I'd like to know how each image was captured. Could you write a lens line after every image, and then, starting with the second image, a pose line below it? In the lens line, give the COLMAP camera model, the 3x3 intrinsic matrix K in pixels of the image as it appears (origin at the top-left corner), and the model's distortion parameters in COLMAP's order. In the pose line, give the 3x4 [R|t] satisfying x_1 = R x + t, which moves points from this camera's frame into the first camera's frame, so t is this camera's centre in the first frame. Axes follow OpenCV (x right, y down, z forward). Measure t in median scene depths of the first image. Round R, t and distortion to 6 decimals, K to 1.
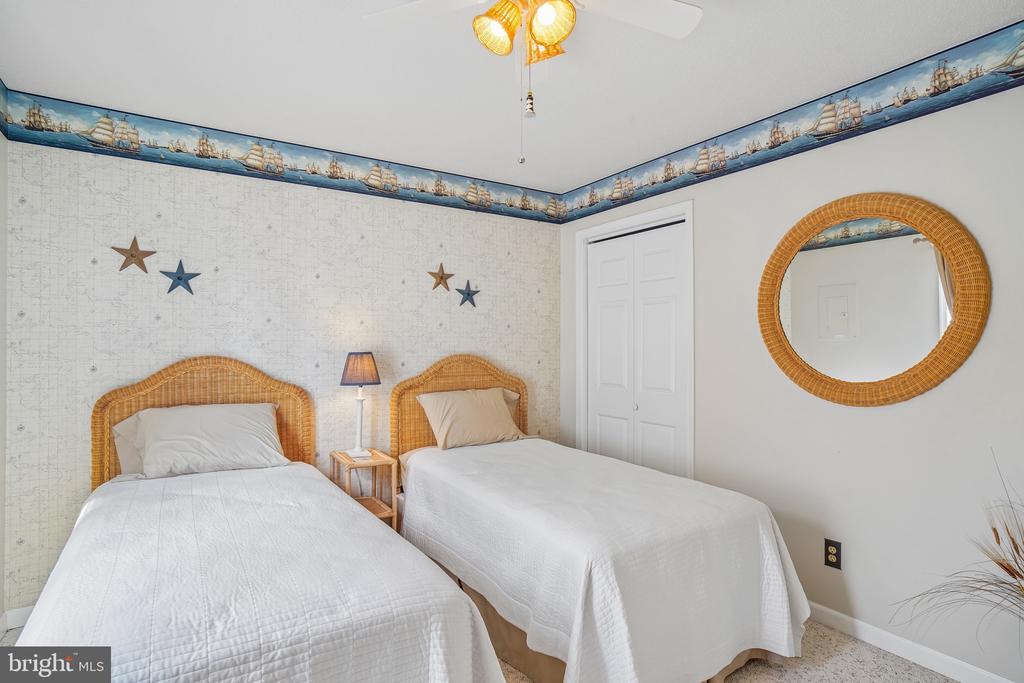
lens RADIAL K [[587.9, 0, 507.6], [0, 587.9, 339.2], [0, 0, 1]] dist [0.006964, 0.007134]
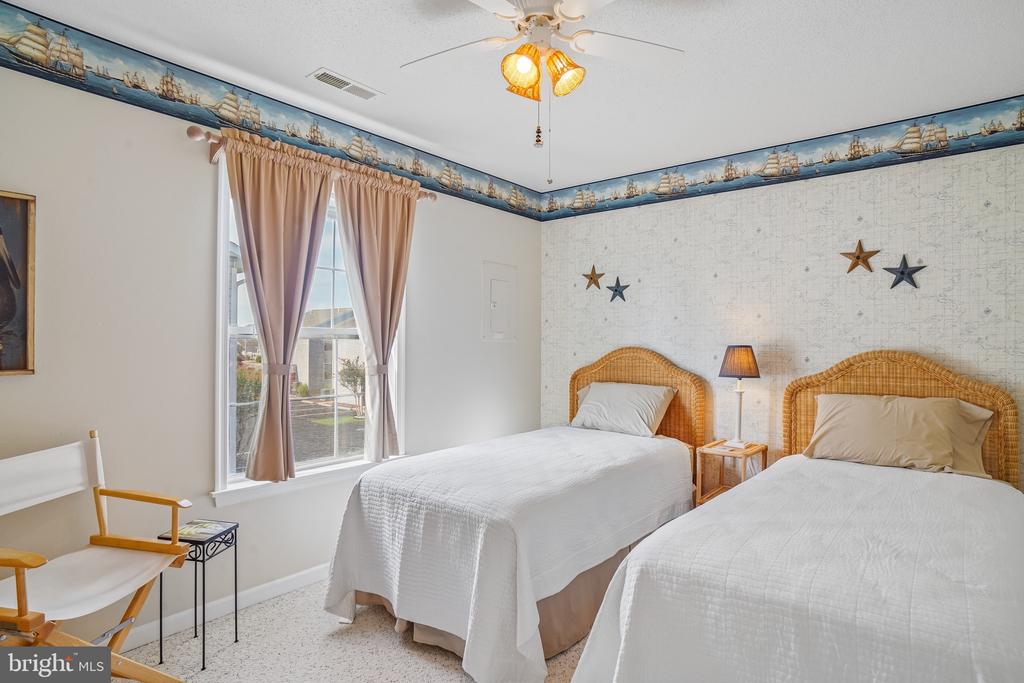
lens RADIAL K [[538.9, 0, 509.3], [0, 538.9, 343.5], [0, 0, 1]] dist [-0.033548, 0.015829]
pose [[0.298126, 0.007310, -0.954499, 0.521727], [0.009131, 0.999903, 0.010510, 0.005171], [0.954483, -0.011848, 0.298030, 0.346480]]
